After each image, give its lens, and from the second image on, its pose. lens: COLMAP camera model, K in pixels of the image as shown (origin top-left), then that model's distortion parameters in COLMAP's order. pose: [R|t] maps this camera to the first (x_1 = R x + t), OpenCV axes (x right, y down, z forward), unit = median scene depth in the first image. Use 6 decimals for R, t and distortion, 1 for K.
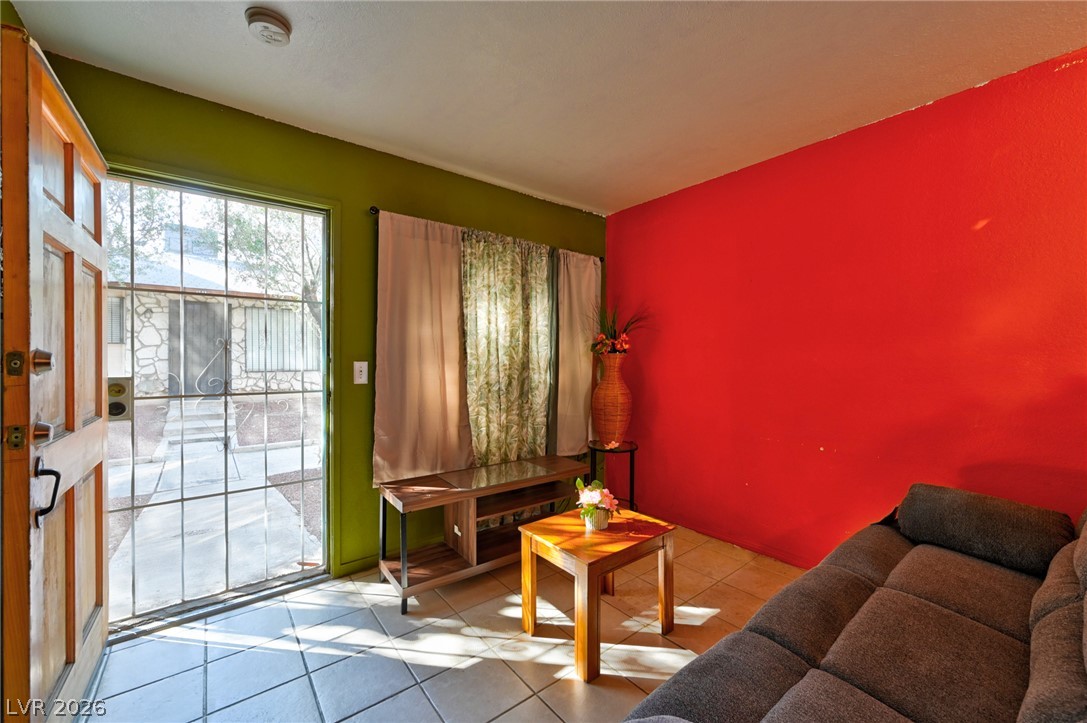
lens RADIAL K [[427.3, 0, 550.3], [0, 427.3, 363.7], [0, 0, 1]] dist [-0.001155, 0.000224]
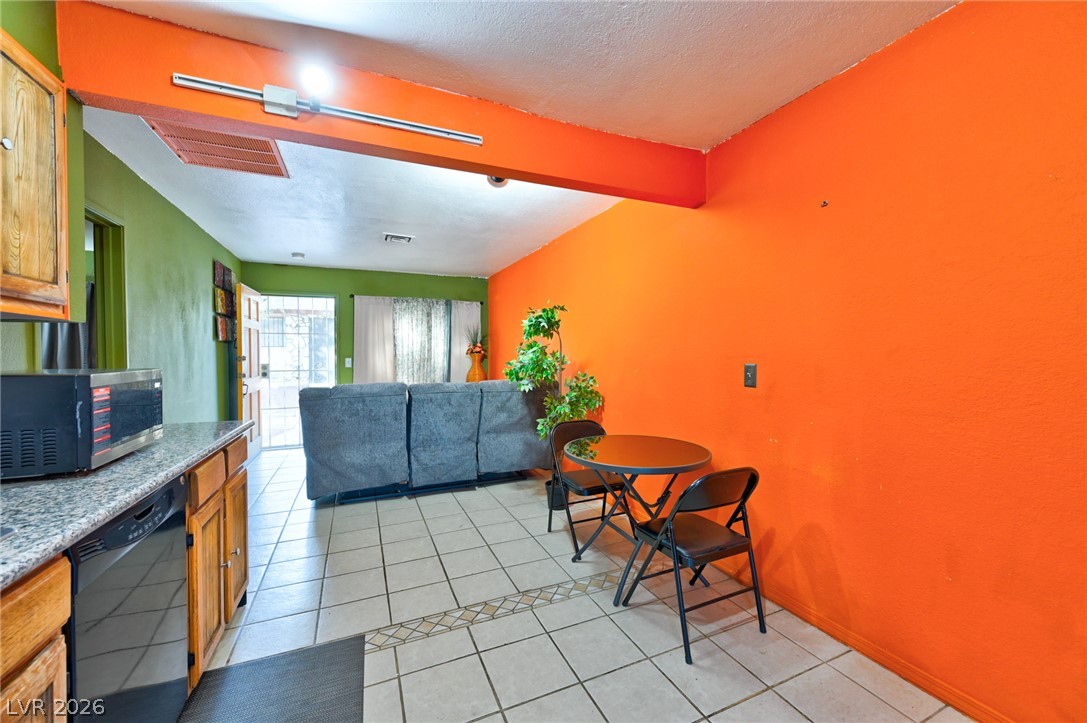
lens RADIAL K [[427.3, 0, 551.7], [0, 427.3, 361.1], [0, 0, 1]] dist [-0.001155, 0.000224]
pose [[0.969894, -0.001608, -0.243523, 1.124812], [0.003184, 0.999976, 0.006075, 0.001335], [0.243507, -0.006667, 0.969876, -0.951856]]
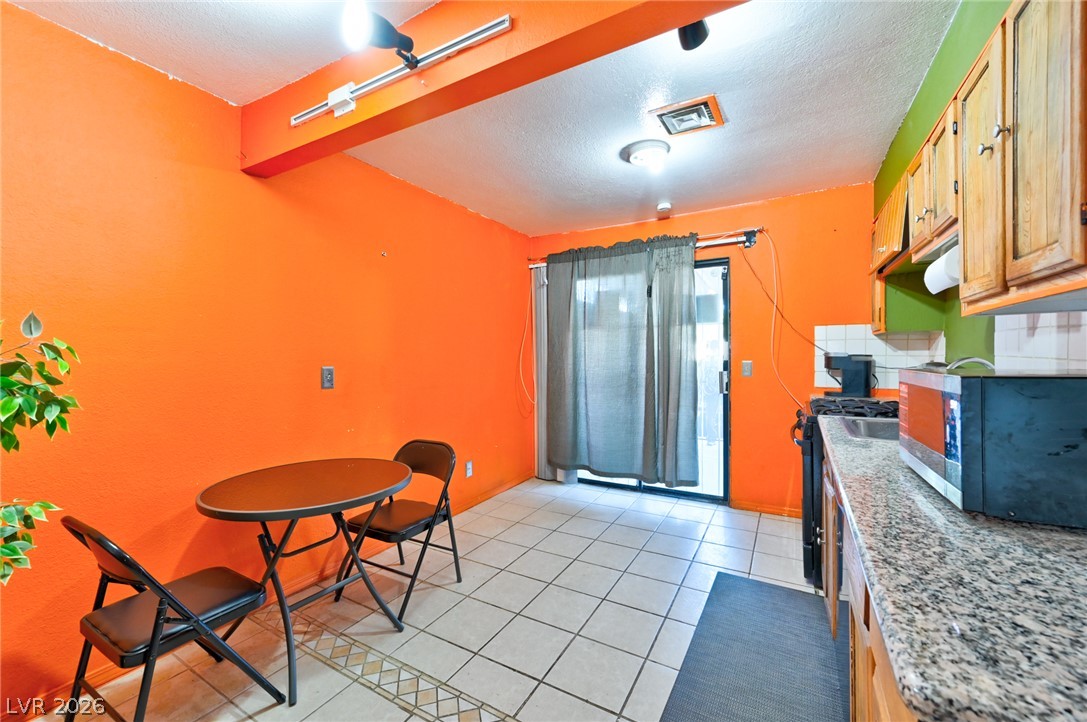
lens RADIAL K [[427.3, 0, 549.4], [0, 427.3, 358.8], [0, 0, 1]] dist [-0.001155, 0.000224]
pose [[-0.377687, -0.004808, 0.925921, 0.310336], [0.018297, 0.999753, 0.012654, -0.007450], [-0.925753, 0.021721, -0.377505, -0.149126]]
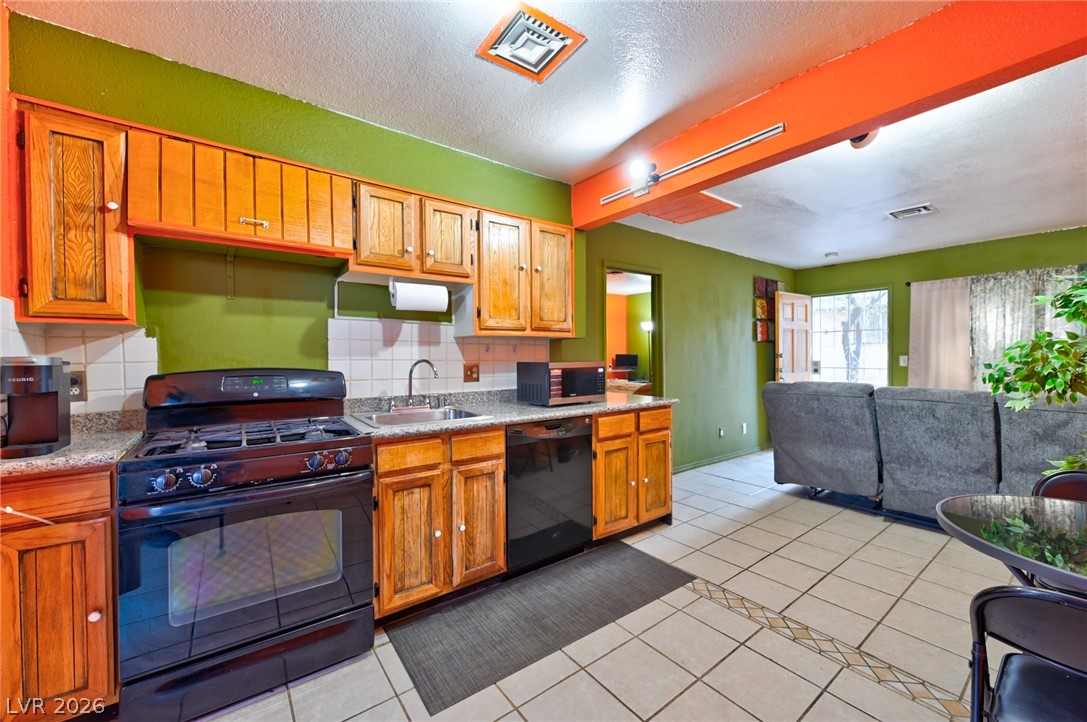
lens RADIAL K [[427.3, 0, 544.5], [0, 427.3, 360.0], [0, 0, 1]] dist [-0.001155, 0.000224]
pose [[-0.025040, 0.010240, -0.999634, 1.525034], [-0.003201, 0.999942, 0.010323, 0.000007], [0.999681, 0.003459, -0.025005, -0.645713]]
